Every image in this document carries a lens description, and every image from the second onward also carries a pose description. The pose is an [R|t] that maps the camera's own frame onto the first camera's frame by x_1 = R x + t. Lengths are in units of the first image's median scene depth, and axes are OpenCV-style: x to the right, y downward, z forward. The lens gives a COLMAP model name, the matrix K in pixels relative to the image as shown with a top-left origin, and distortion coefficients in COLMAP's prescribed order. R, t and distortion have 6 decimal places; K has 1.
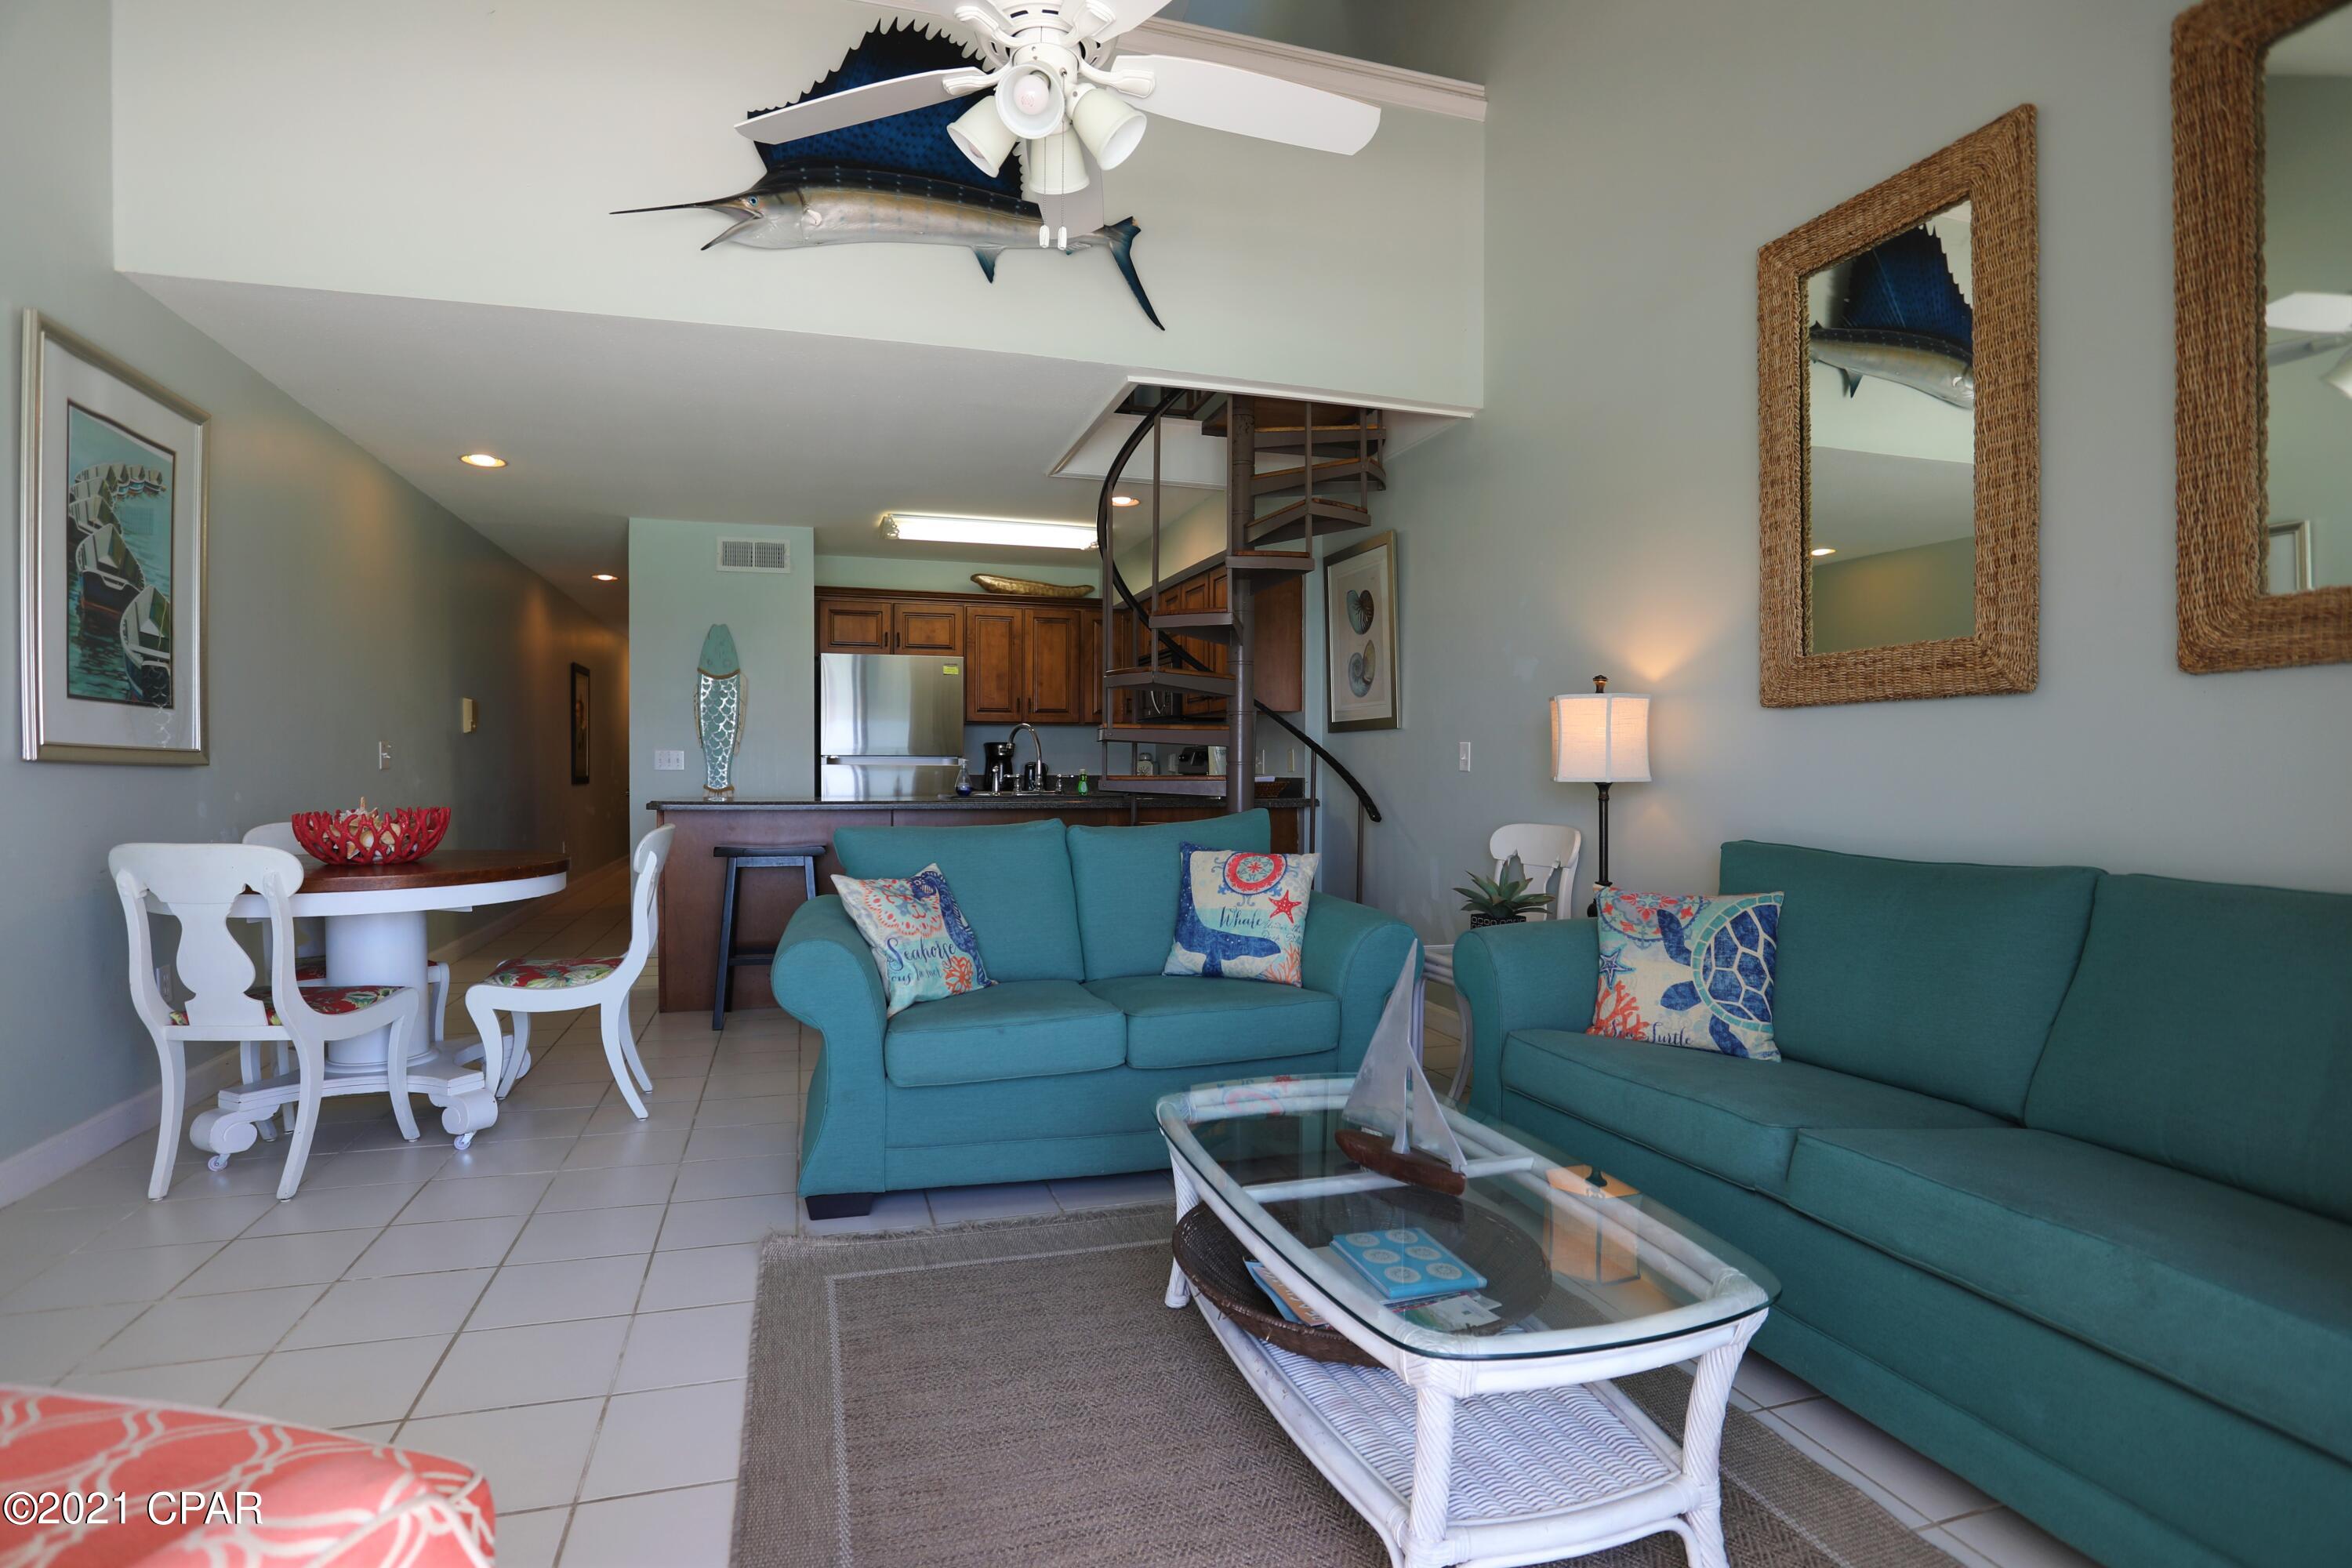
lens RADIAL K [[1179.1, 0, 1176.0], [0, 1179.1, 784.0], [0, 0, 1]] dist [-0.066813, 0.031994]
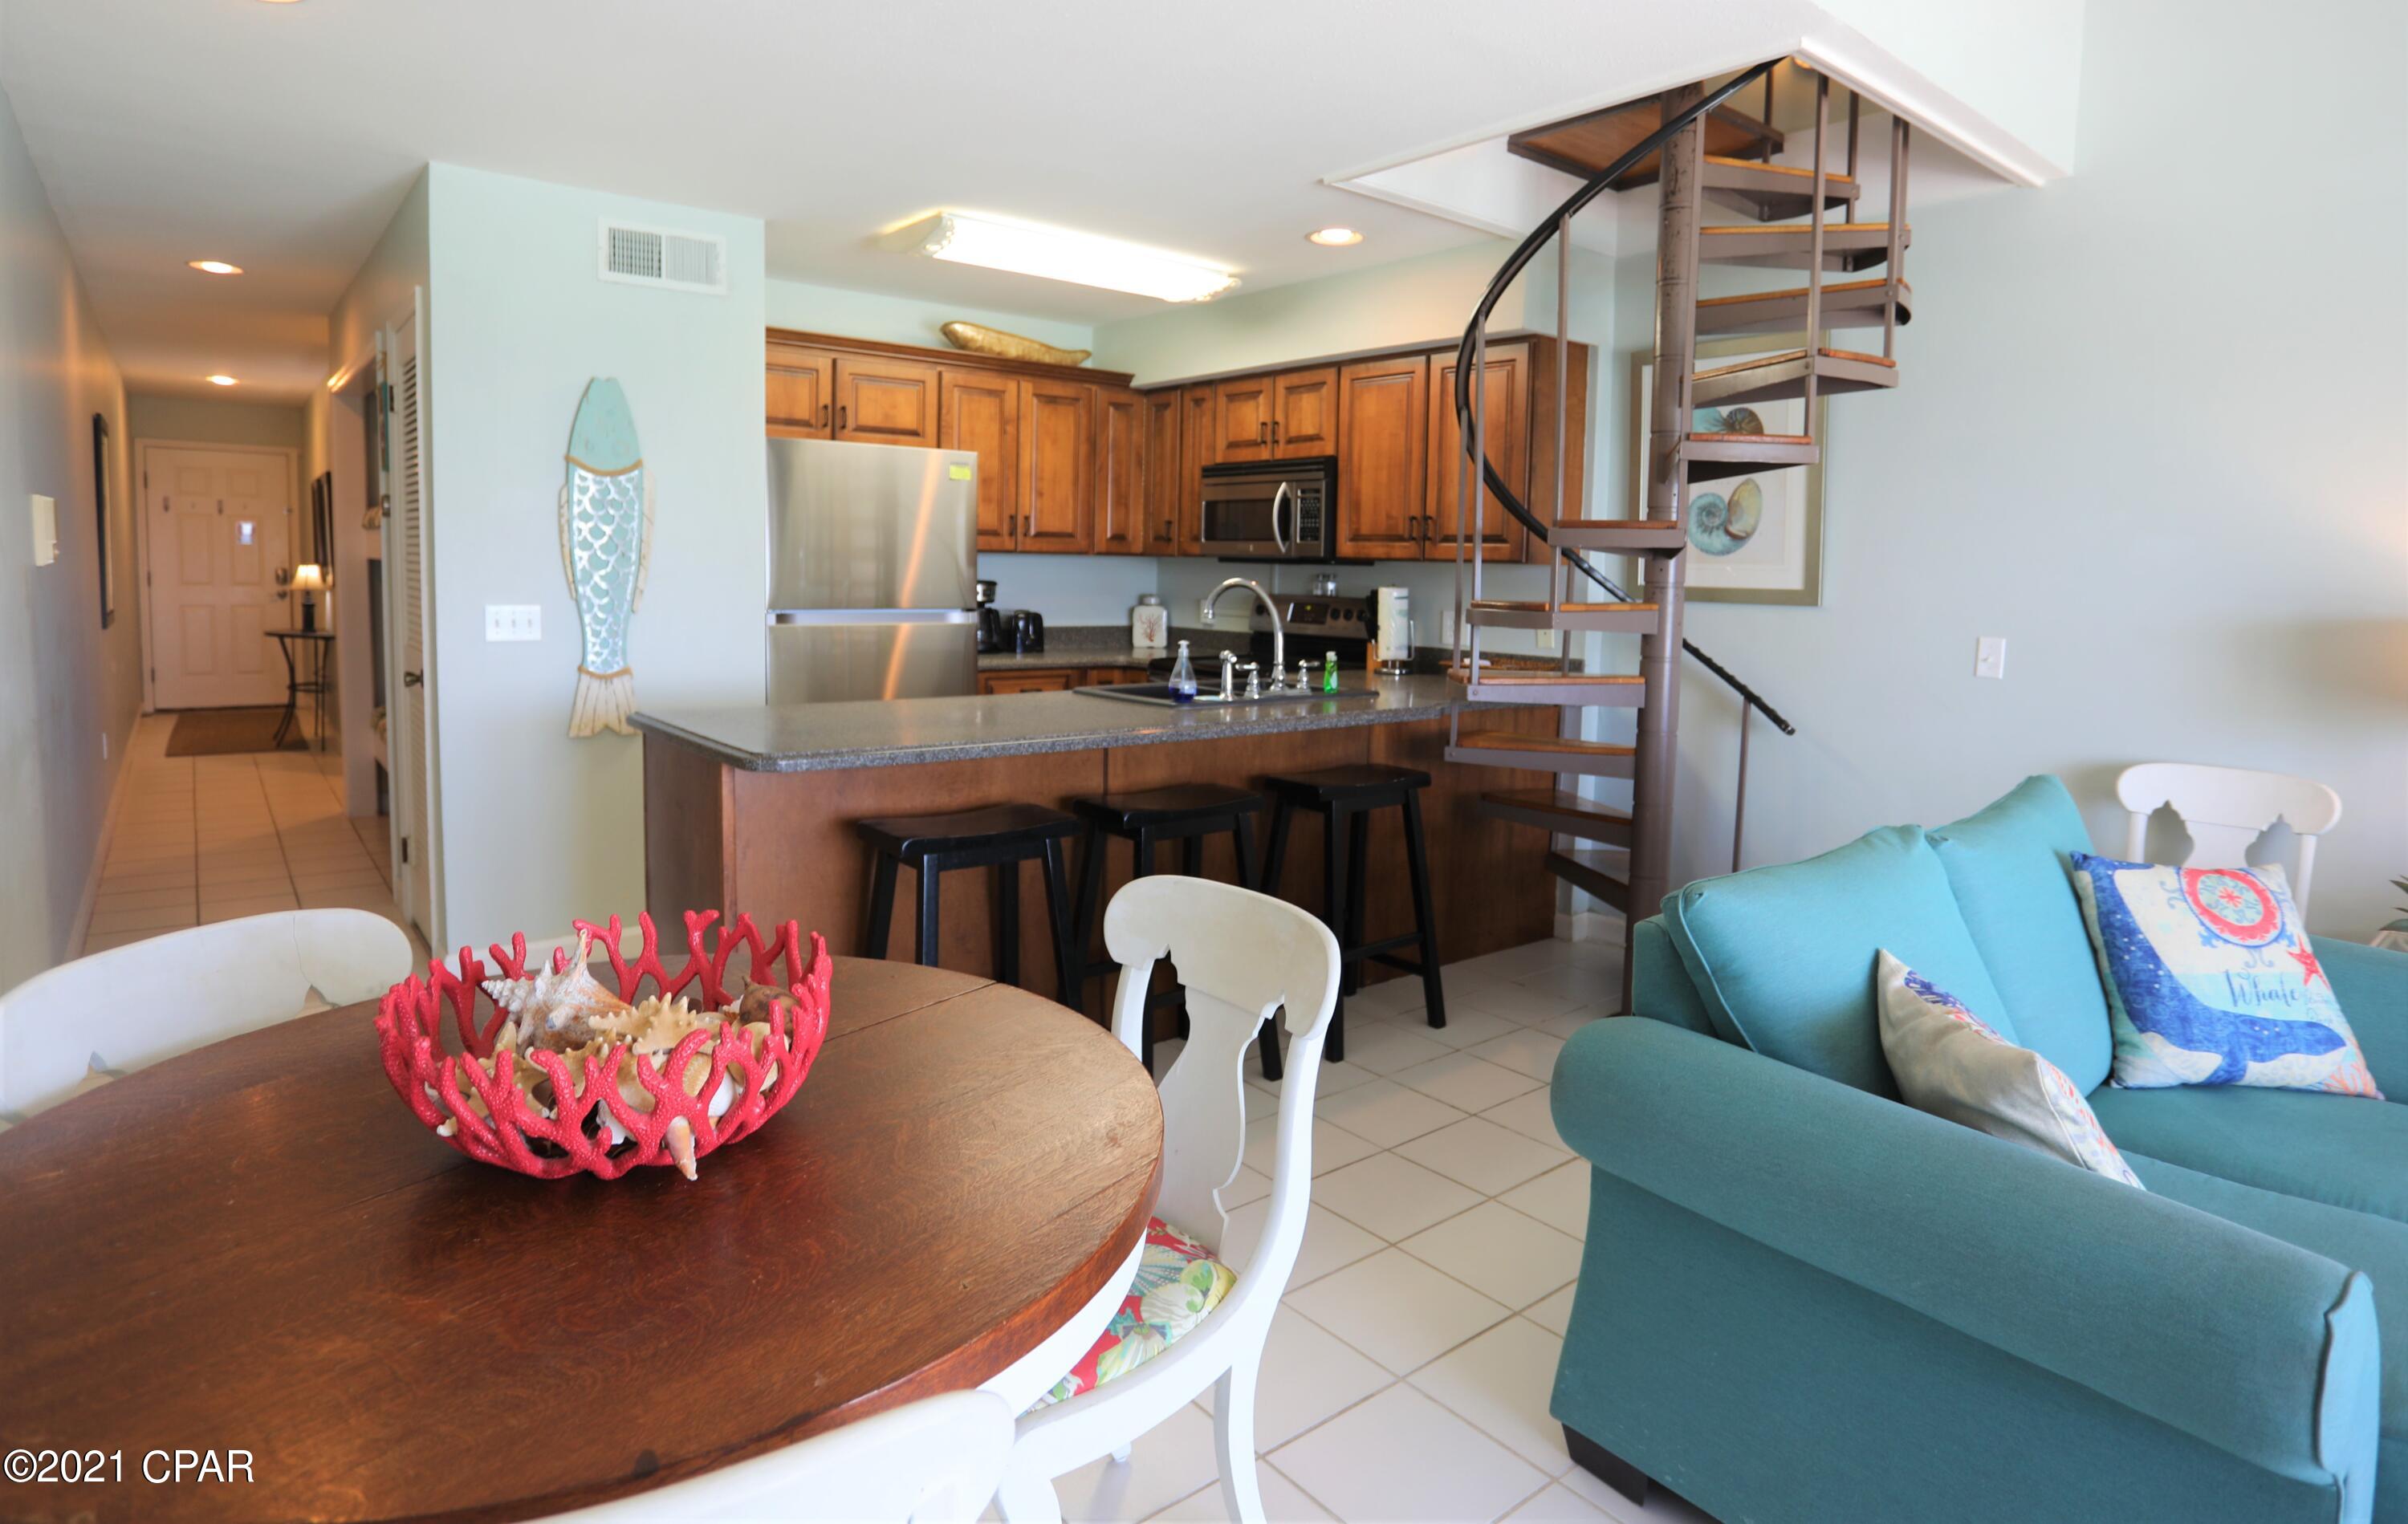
lens RADIAL K [[1289.0, 0, 1197.6], [0, 1289.0, 669.3], [0, 0, 1]] dist [-0.059275, 0.000203]
pose [[0.928616, -0.013604, 0.370792, -0.351690], [-0.014055, 0.997321, 0.071792, -0.045185], [-0.370775, -0.071879, 0.925937, 0.322026]]
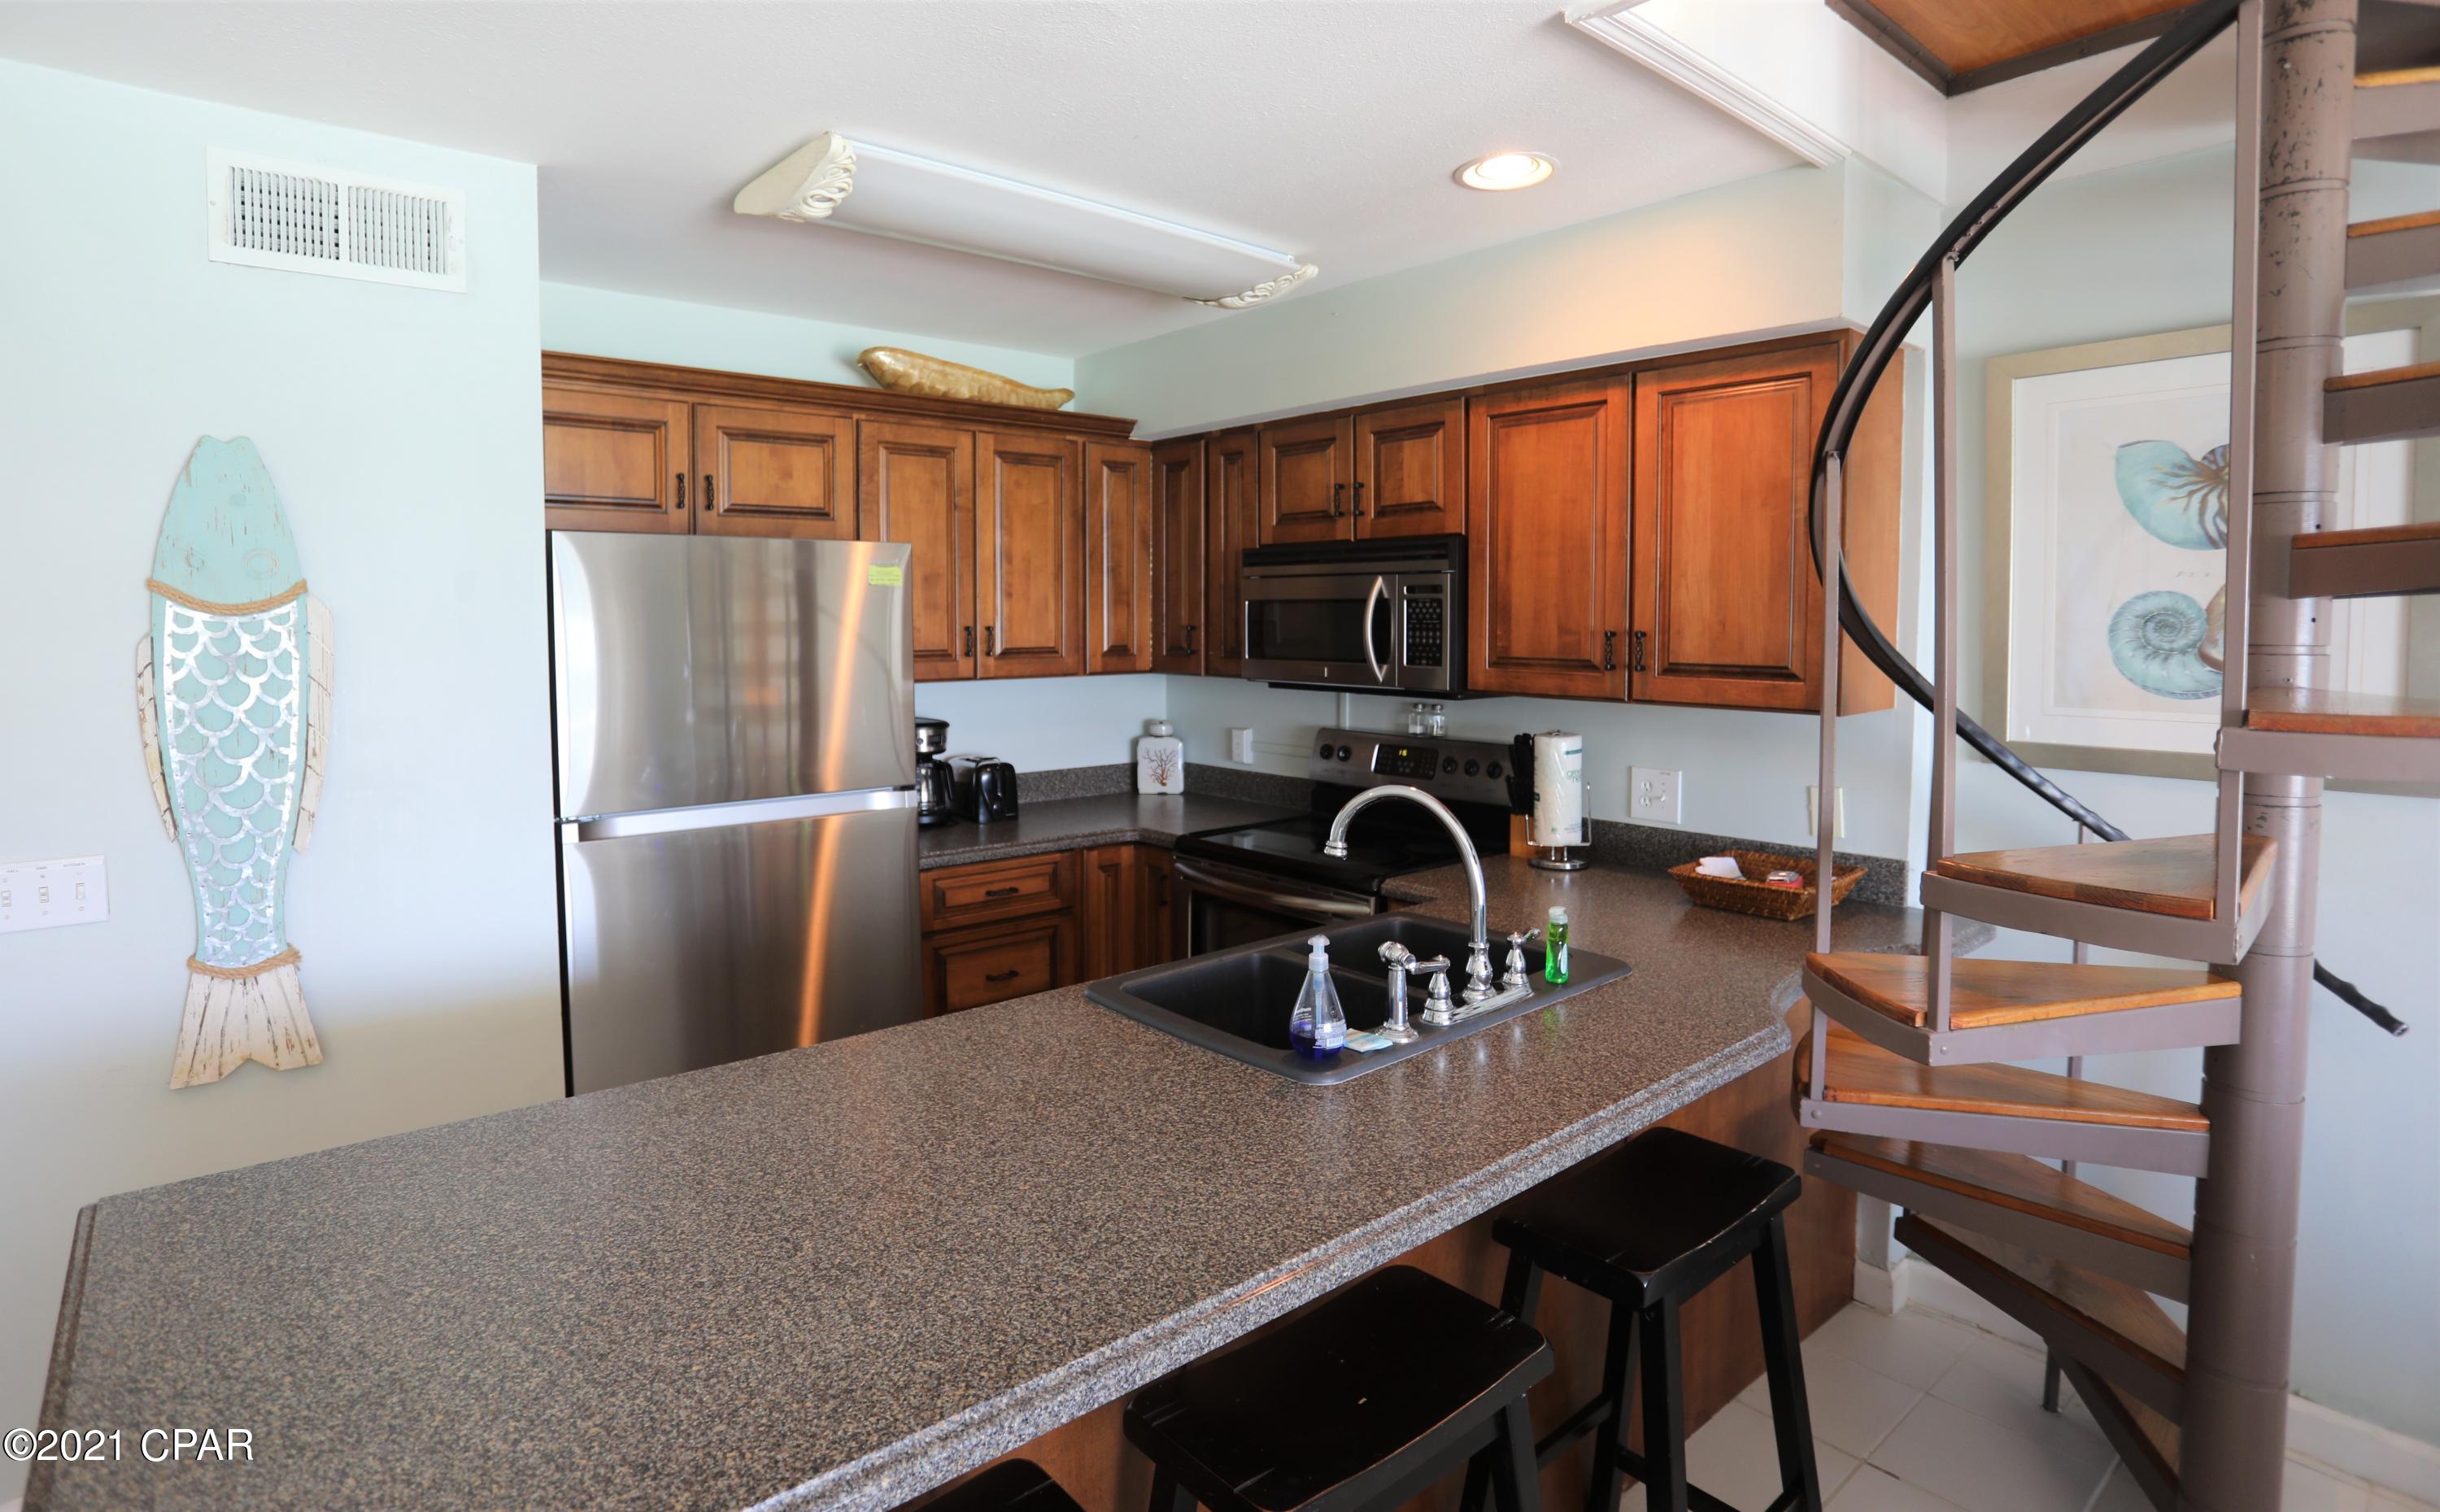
lens RADIAL K [[1211.7, 0, 1147.1], [0, 1211.7, 663.3], [0, 0, 1]] dist [-0.071742, 0.036791]
pose [[0.928399, -0.022183, 0.370922, -0.279363], [0.010565, 0.999389, 0.033324, -0.084227], [-0.371434, -0.027019, 0.928066, 0.614270]]
